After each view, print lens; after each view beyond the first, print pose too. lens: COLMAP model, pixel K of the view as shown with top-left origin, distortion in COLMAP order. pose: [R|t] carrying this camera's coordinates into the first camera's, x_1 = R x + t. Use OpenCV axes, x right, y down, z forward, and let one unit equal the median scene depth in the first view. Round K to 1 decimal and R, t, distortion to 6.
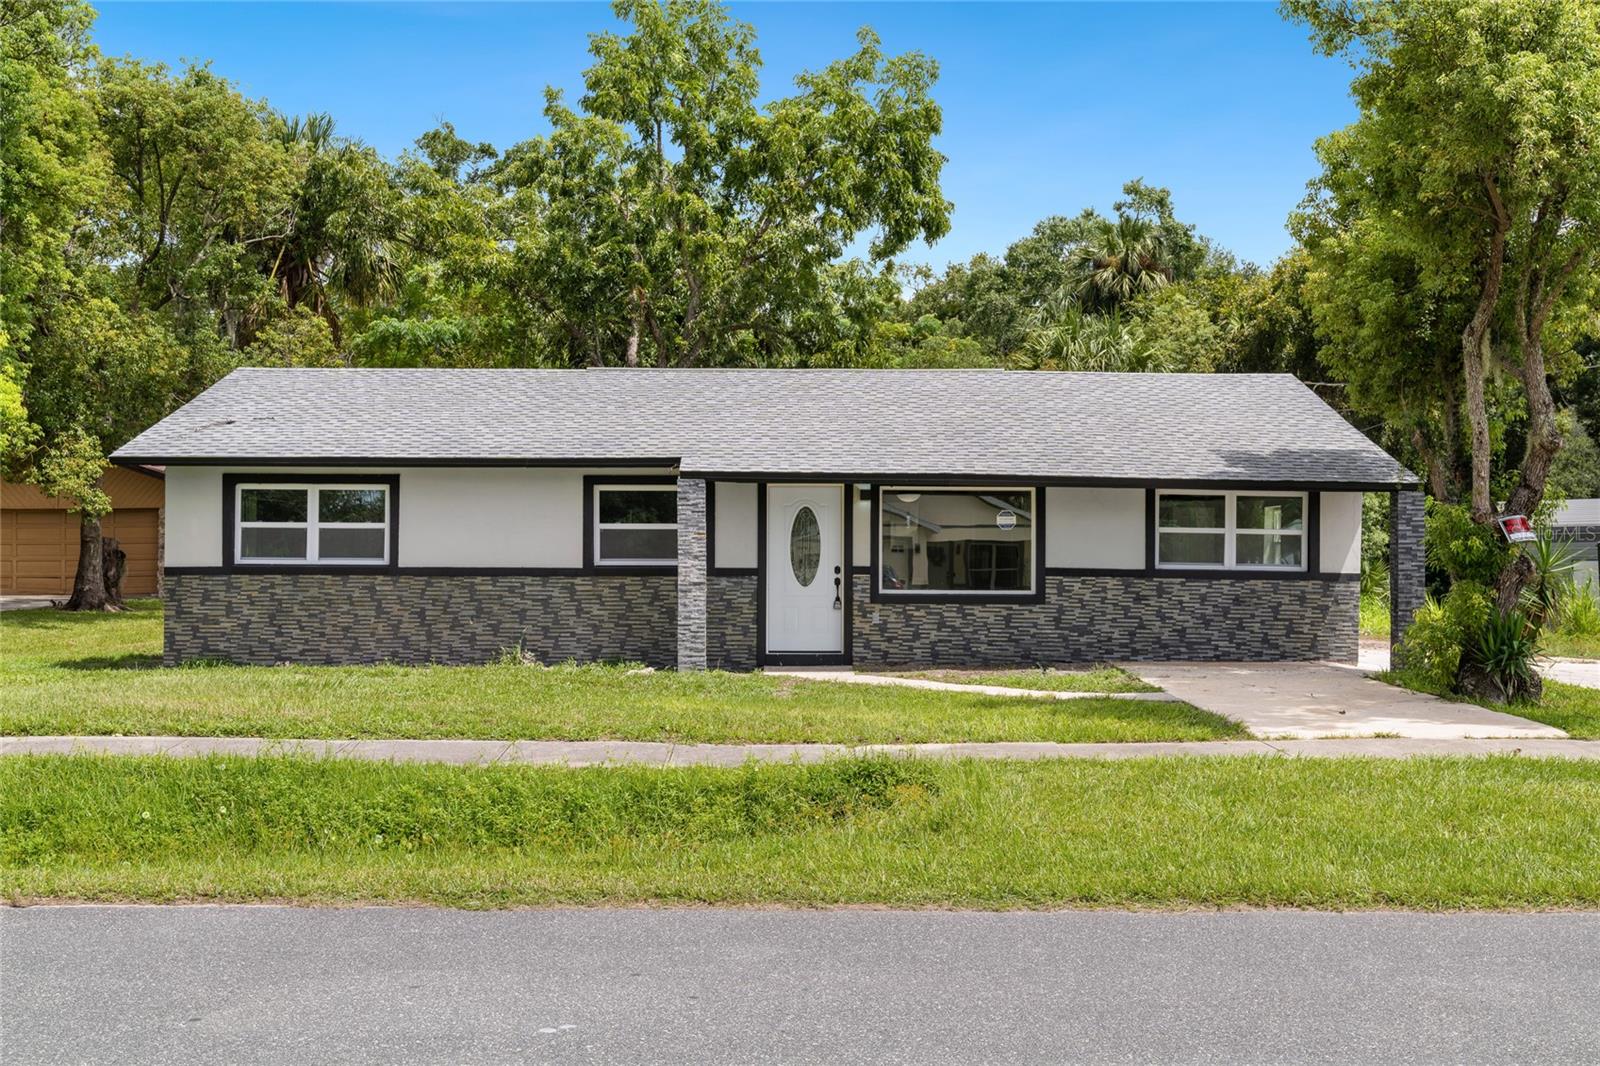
lens RADIAL K [[1827.7, 0, 790.6], [0, 1827.7, 526.4], [0, 0, 1]] dist [-0.022663, 0.000000]
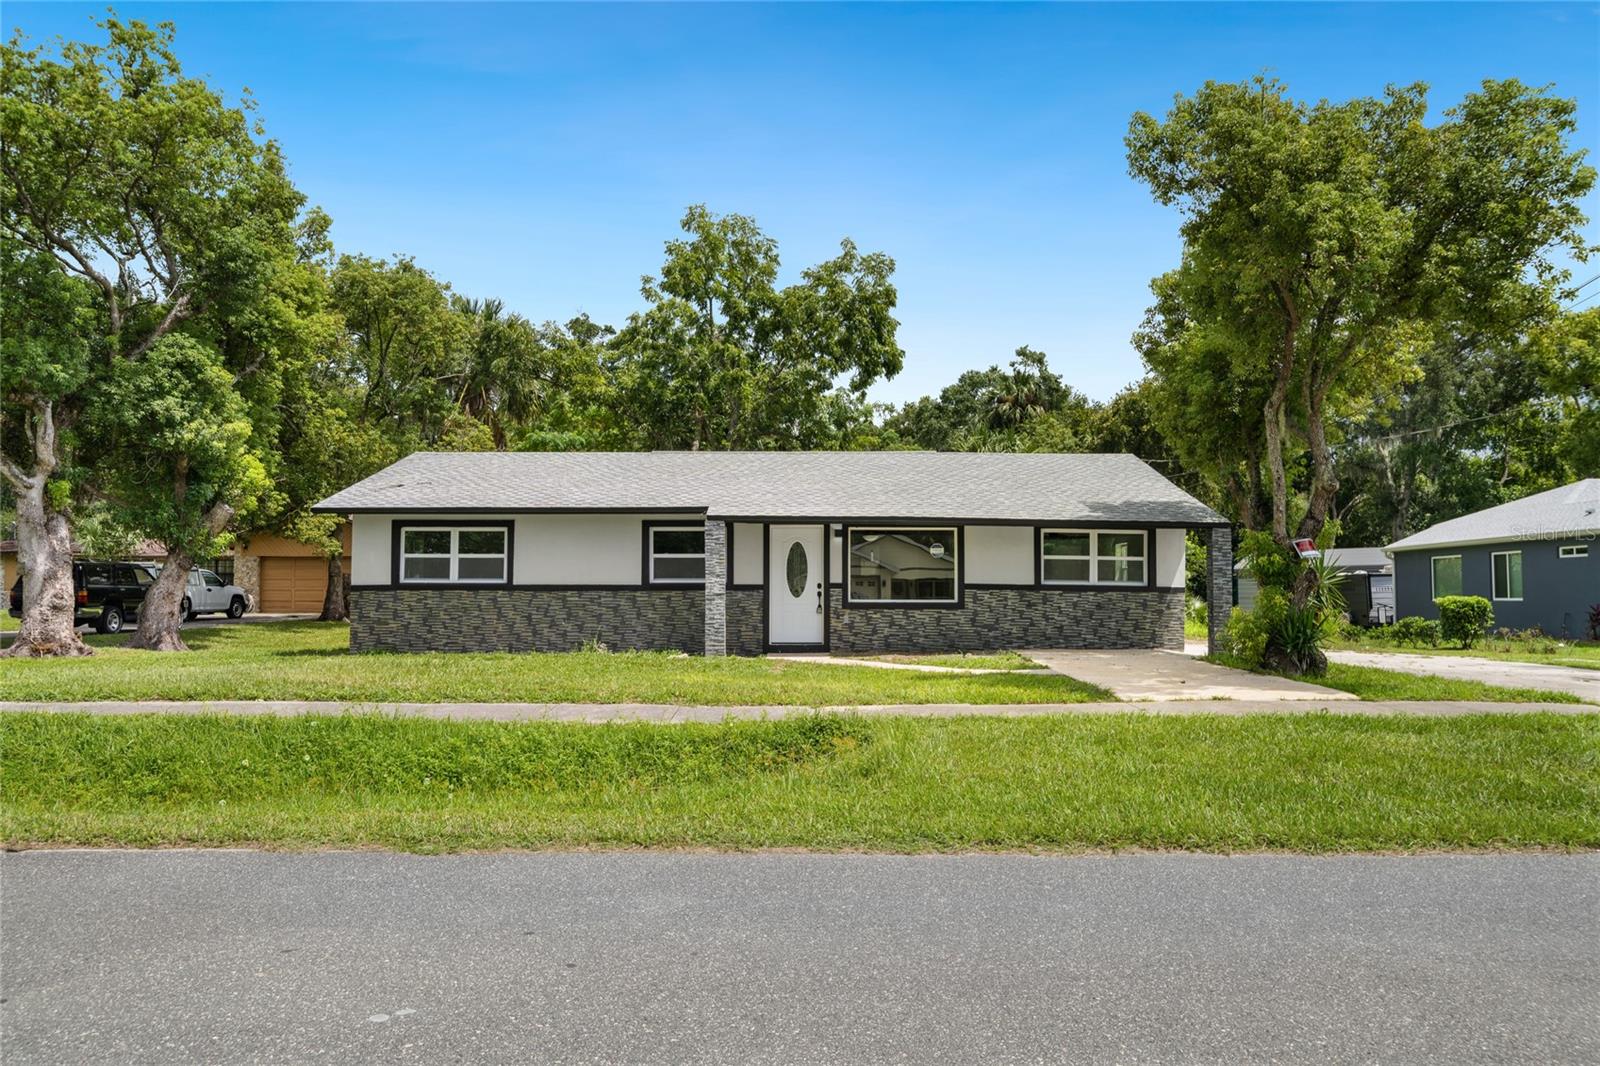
lens RADIAL K [[1112.3, 0, 816.2], [0, 1112.3, 535.9], [0, 0, 1]] dist [-0.014395, 0.006006]
pose [[0.999997, -0.001920, 0.001540, 0.021909], [0.001977, 0.999269, -0.038172, 0.018004], [-0.001465, 0.038175, 0.999270, 0.127542]]
